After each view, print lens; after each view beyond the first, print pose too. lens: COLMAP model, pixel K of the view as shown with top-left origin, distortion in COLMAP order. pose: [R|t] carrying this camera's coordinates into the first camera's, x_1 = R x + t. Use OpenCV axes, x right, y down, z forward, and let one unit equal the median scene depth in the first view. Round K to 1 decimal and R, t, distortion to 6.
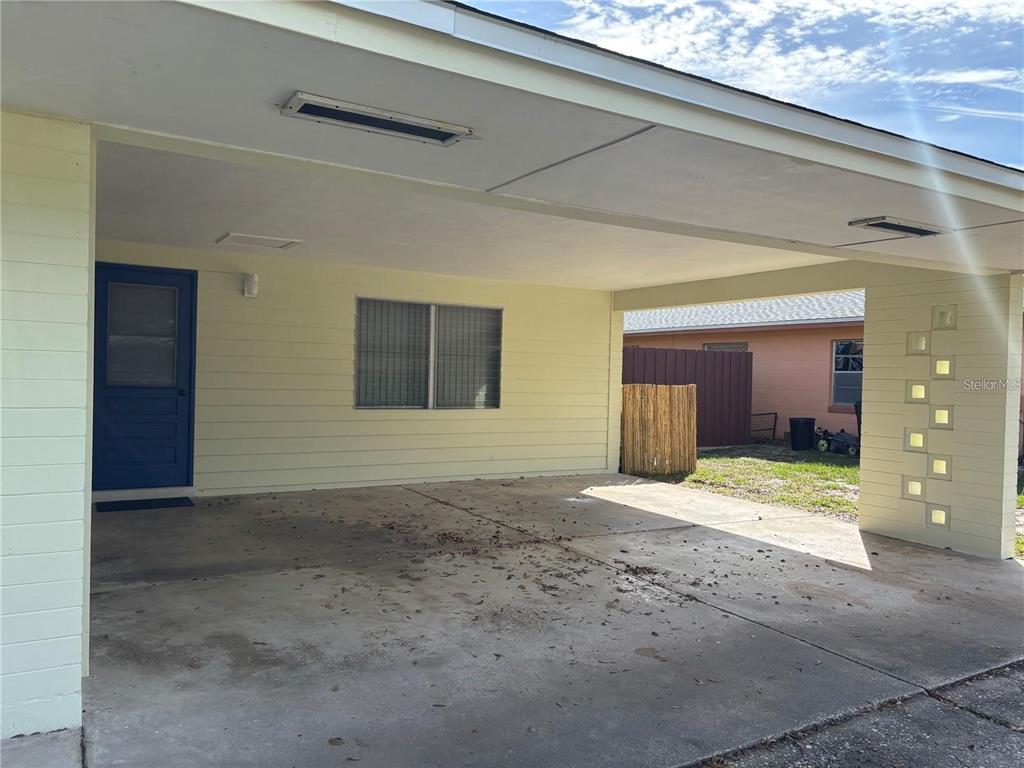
lens RADIAL K [[764.9, 0, 512.0], [0, 764.9, 384.0], [0, 0, 1]] dist [0.005905, -0.001578]
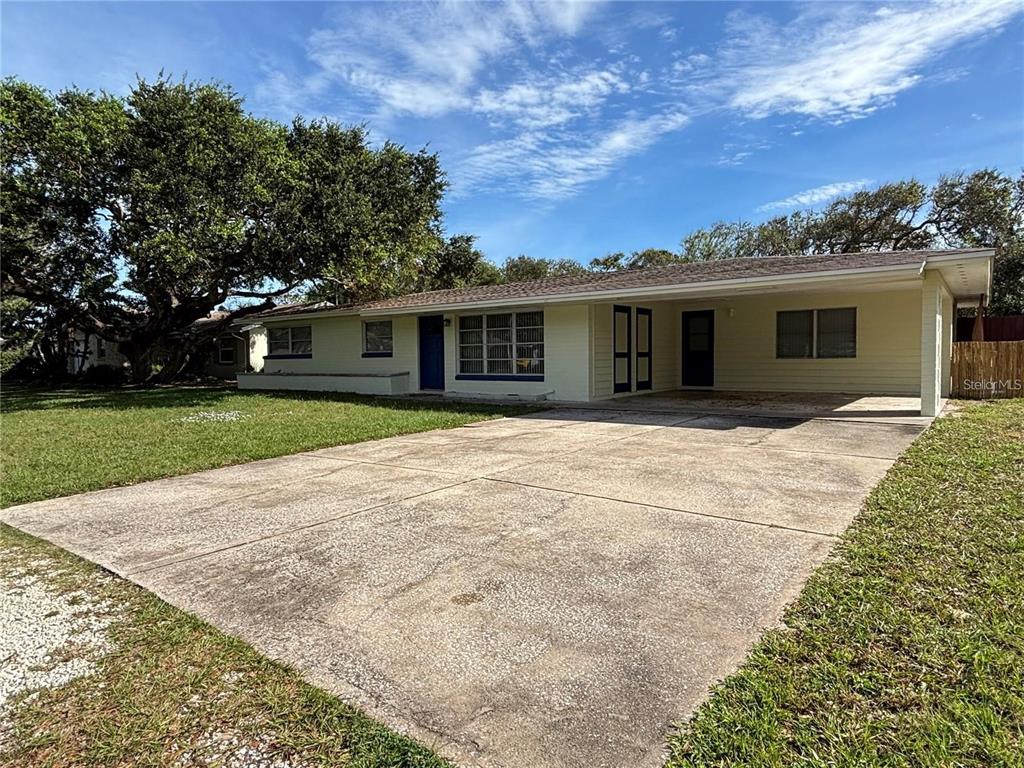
lens RADIAL K [[602.4, 0, 512.0], [0, 602.4, 384.0], [0, 0, 1]] dist [-0.001391, -0.002477]
pose [[0.391805, 0.014642, -0.919932, 1.977963], [0.007494, 0.999789, 0.019105, 0.116019], [0.920018, -0.014379, 0.391613, -0.813985]]
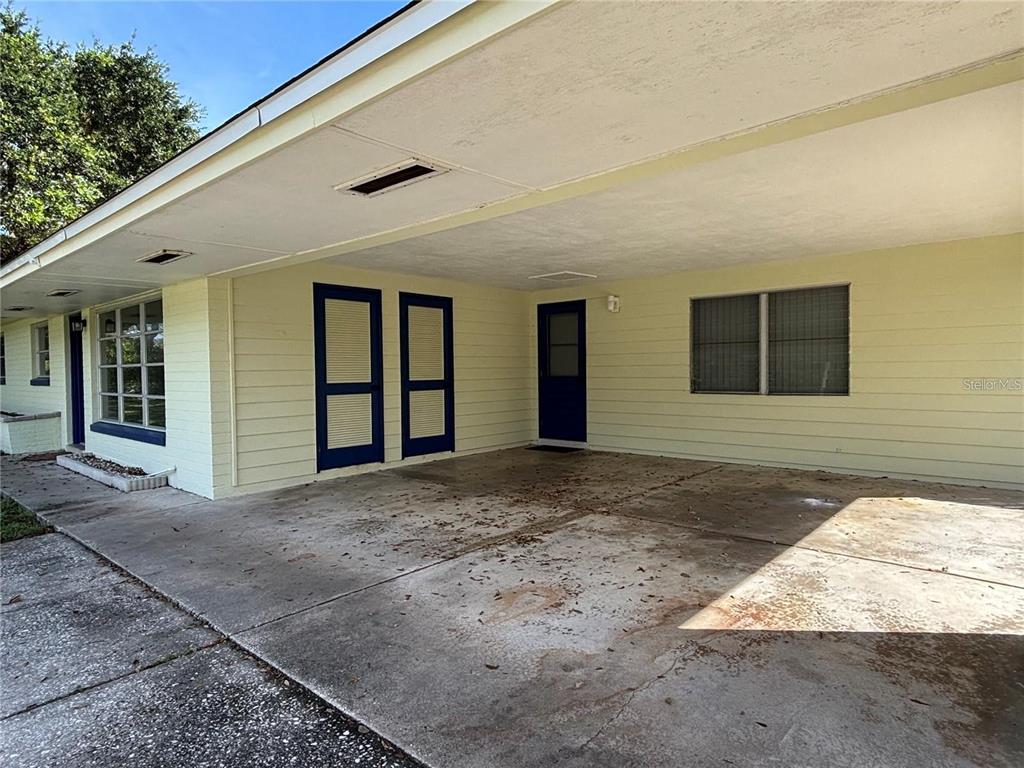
lens RADIAL K [[602.4, 0, 512.0], [0, 602.4, 384.0], [0, 0, 1]] dist [-0.001391, -0.002477]
pose [[0.319893, -0.003308, -0.947448, 0.968560], [0.006548, 0.999978, -0.001281, 0.029660], [0.947431, -0.005794, 0.319907, 0.728342]]
